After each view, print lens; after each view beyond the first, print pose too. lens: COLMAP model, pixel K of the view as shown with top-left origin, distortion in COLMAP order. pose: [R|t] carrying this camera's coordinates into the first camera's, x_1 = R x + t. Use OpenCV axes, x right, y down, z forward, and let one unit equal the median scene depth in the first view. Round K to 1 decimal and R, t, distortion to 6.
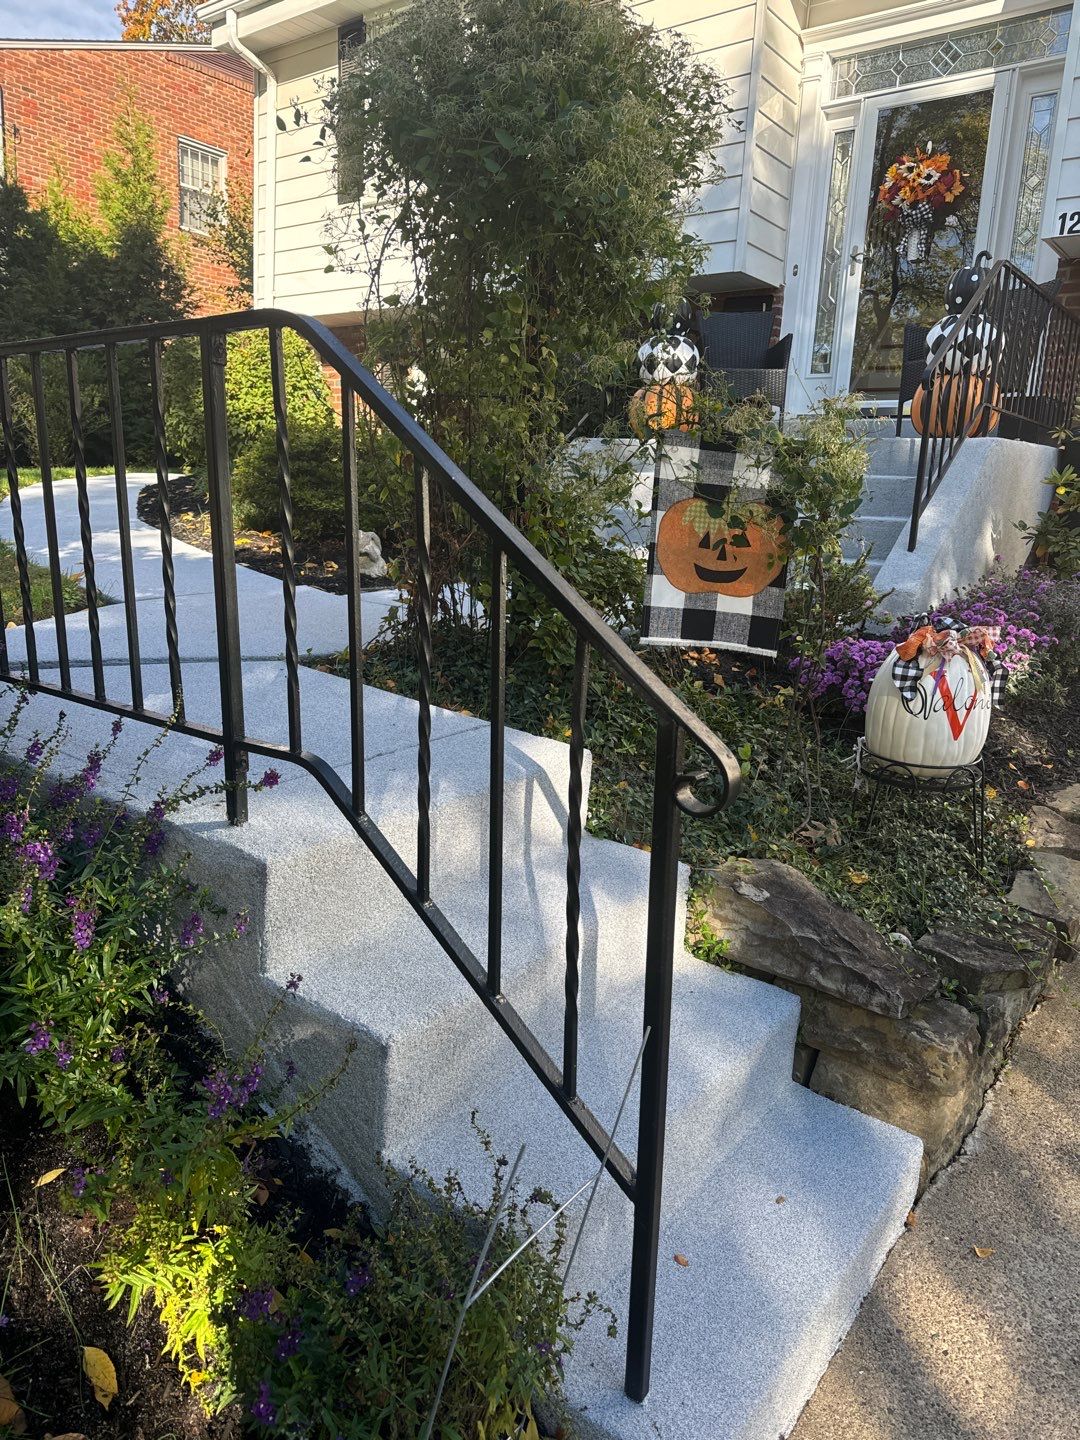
lens RADIAL K [[1028.5, 0, 540.0], [0, 1028.5, 720.0], [0, 0, 1]] dist [0.022537, -0.022061]
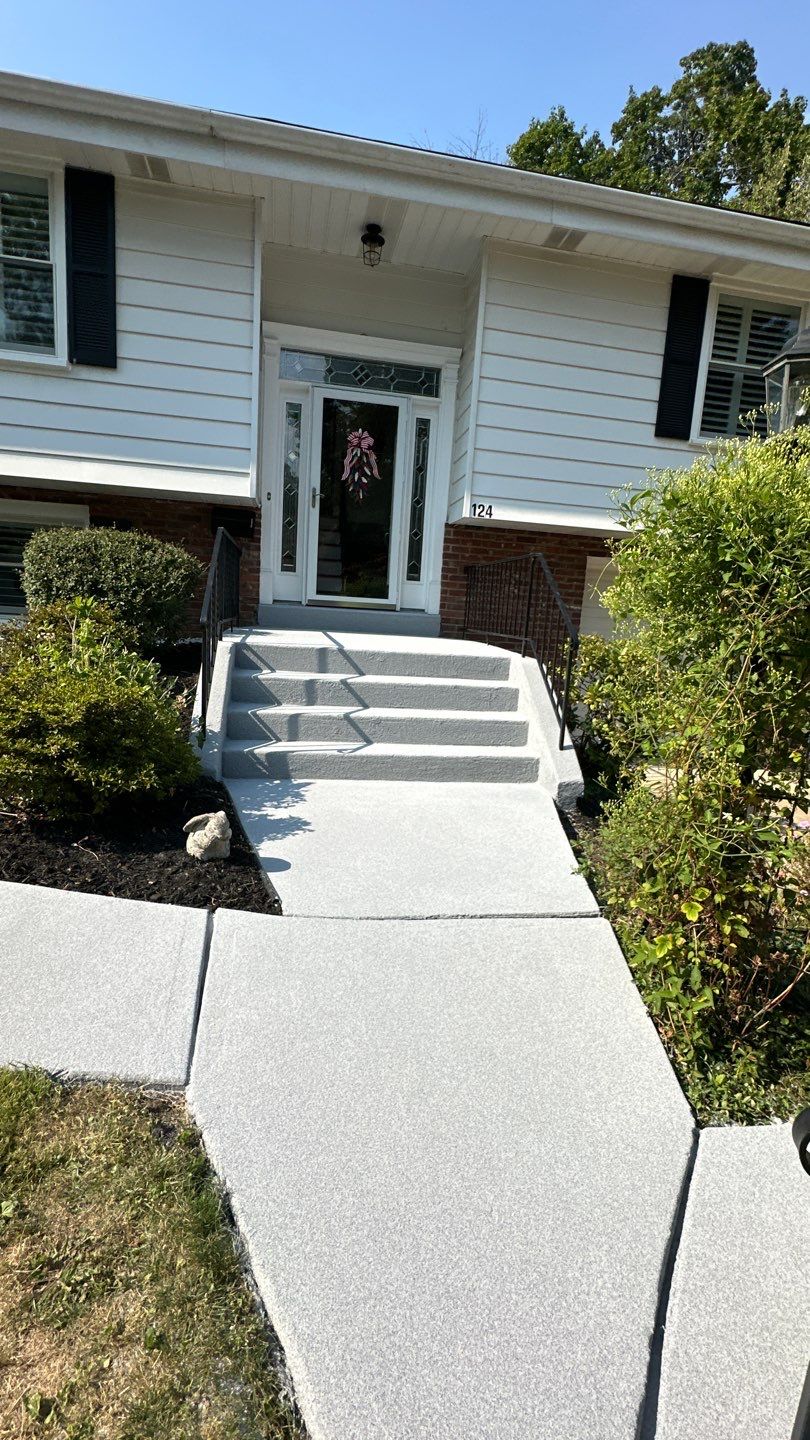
lens RADIAL K [[645.9, 0, 405.0], [0, 645.9, 720.0], [0, 0, 1]] dist [-0.004387, 0.000275]
pose [[0.672308, -0.129525, 0.728852, -0.318245], [0.122610, 0.990459, 0.062918, -0.196646], [-0.730047, 0.047064, 0.681774, 0.342607]]
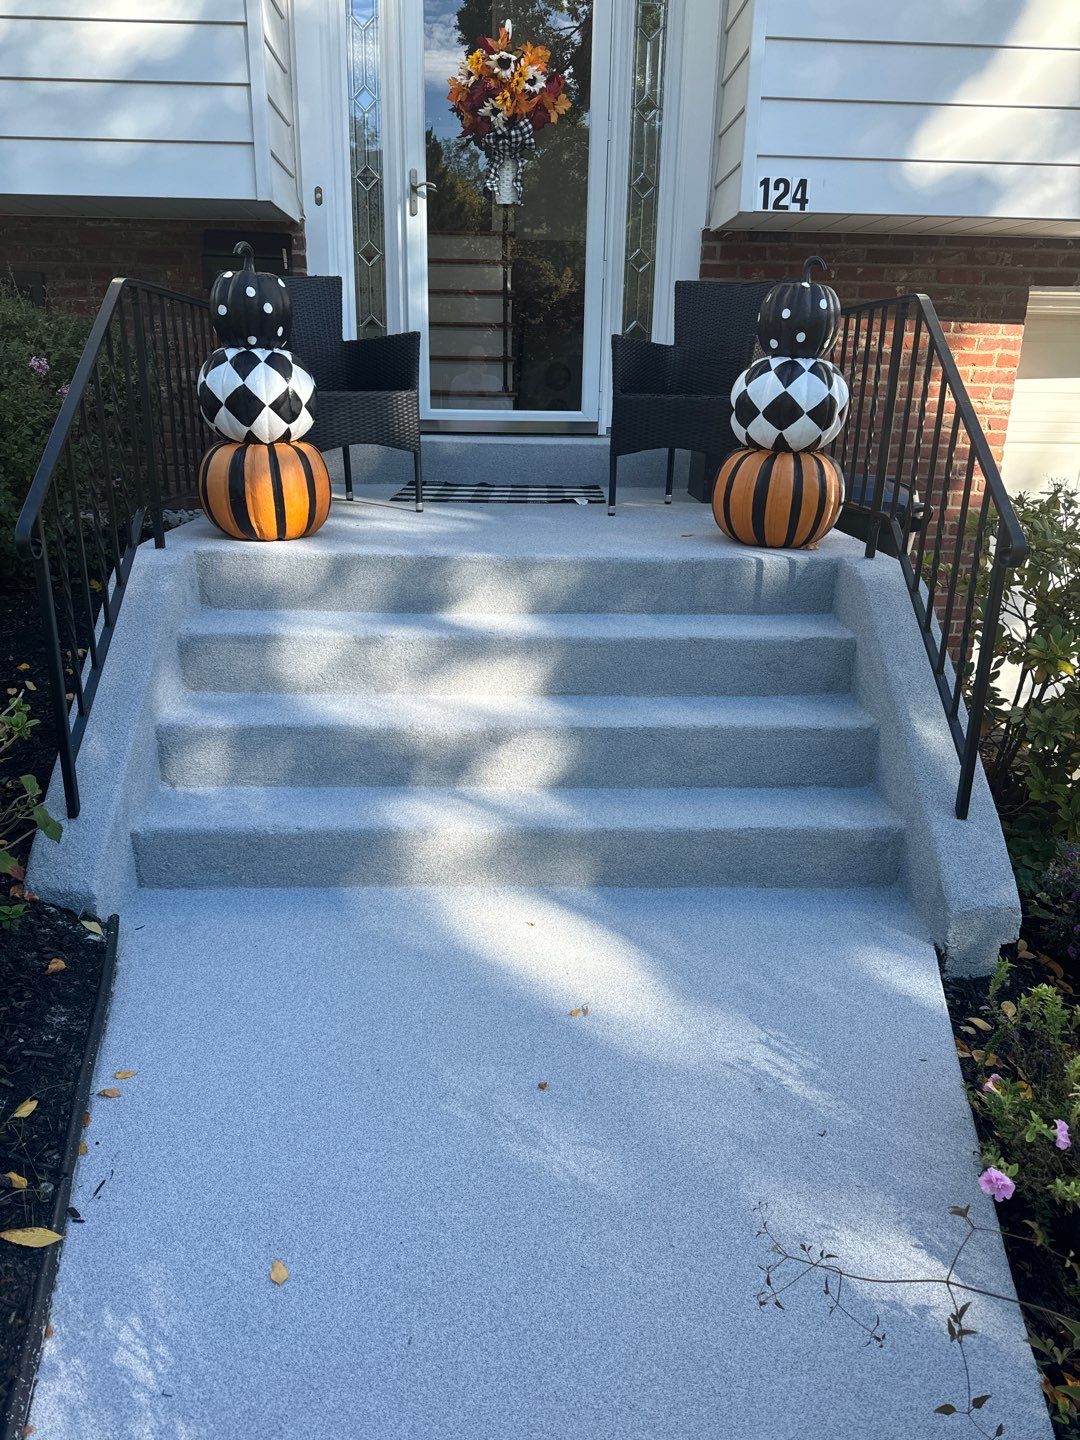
lens RADIAL K [[1028.5, 0, 540.0], [0, 1028.5, 720.0], [0, 0, 1]] dist [0.022537, -0.022061]
pose [[0.762084, -0.230944, 0.604891, -0.116939], [0.153500, 0.972034, 0.177727, -0.239847], [-0.629020, -0.042593, 0.776222, 0.457285]]
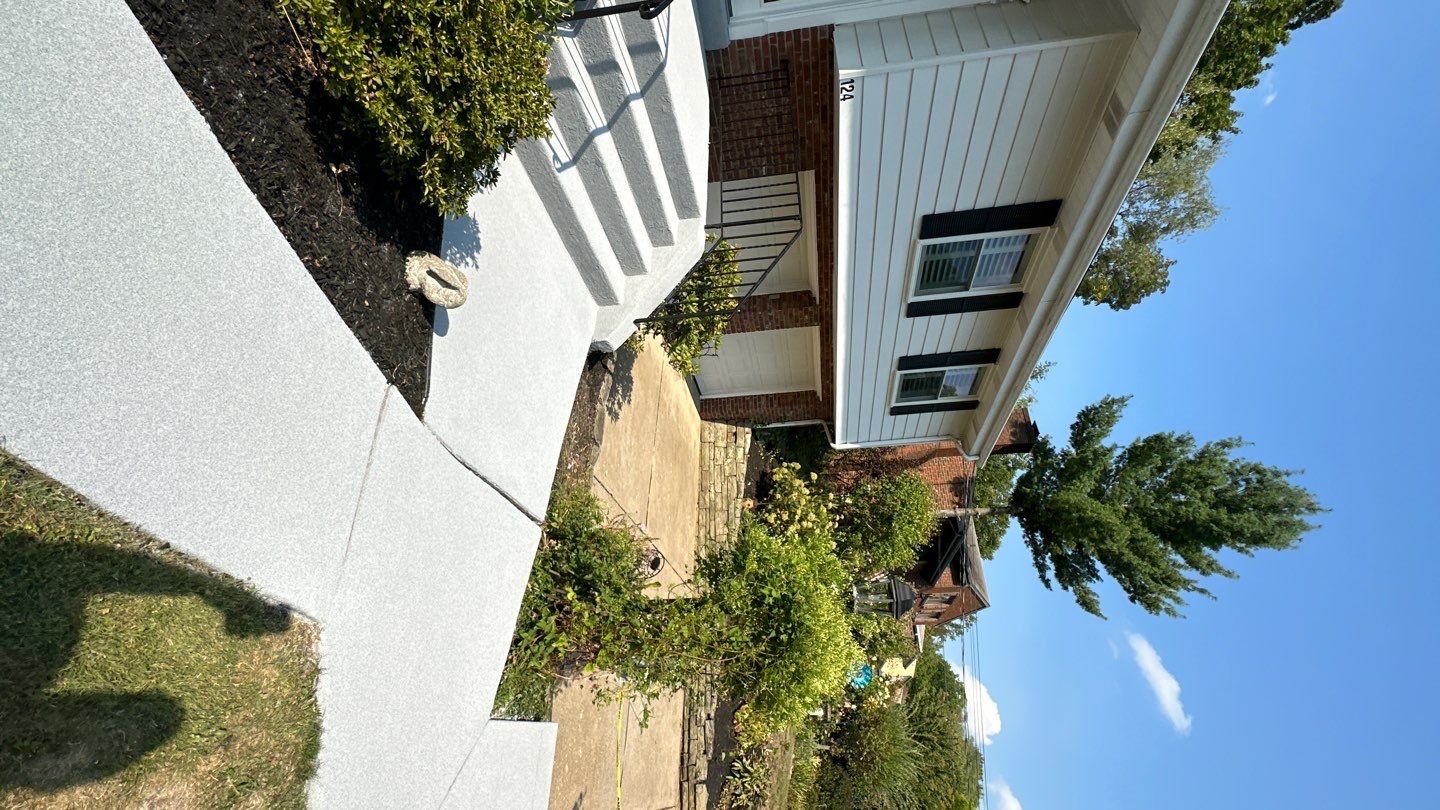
lens RADIAL K [[645.9, 0, 720.0], [0, 645.9, 405.0], [0, 0, 1]] dist [-0.004387, 0.000275]
pose [[0.159801, -0.183494, 0.969945, -0.459562], [-0.939645, 0.272862, 0.206429, -0.322651], [-0.302539, -0.944392, -0.128816, 0.638187]]
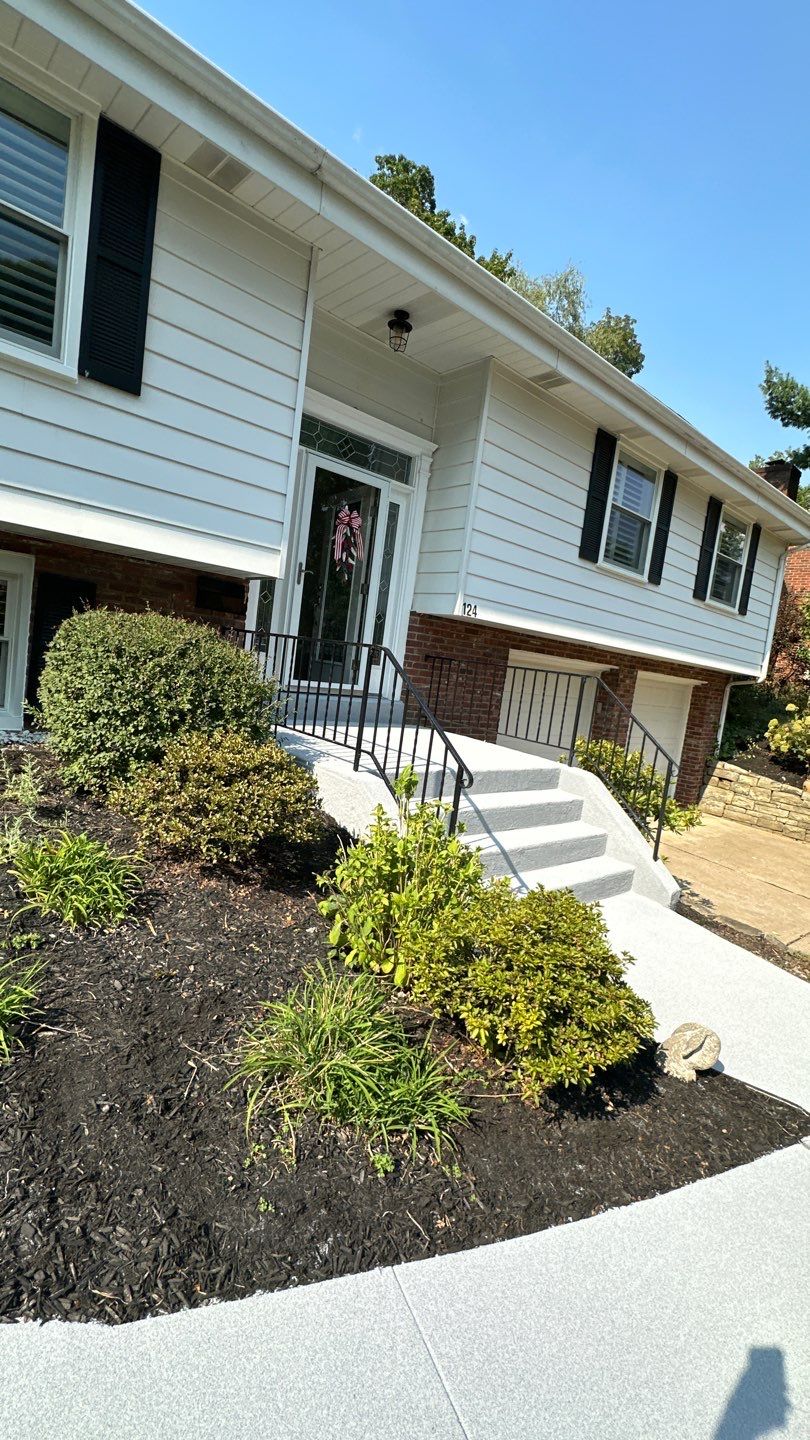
lens RADIAL K [[645.9, 0, 405.0], [0, 645.9, 720.0], [0, 0, 1]] dist [-0.004387, 0.000275]
pose [[0.189109, -0.116326, 0.975042, -0.495886], [0.083897, 0.991242, 0.101987, -0.361687], [-0.978365, 0.062517, 0.197213, 0.783059]]
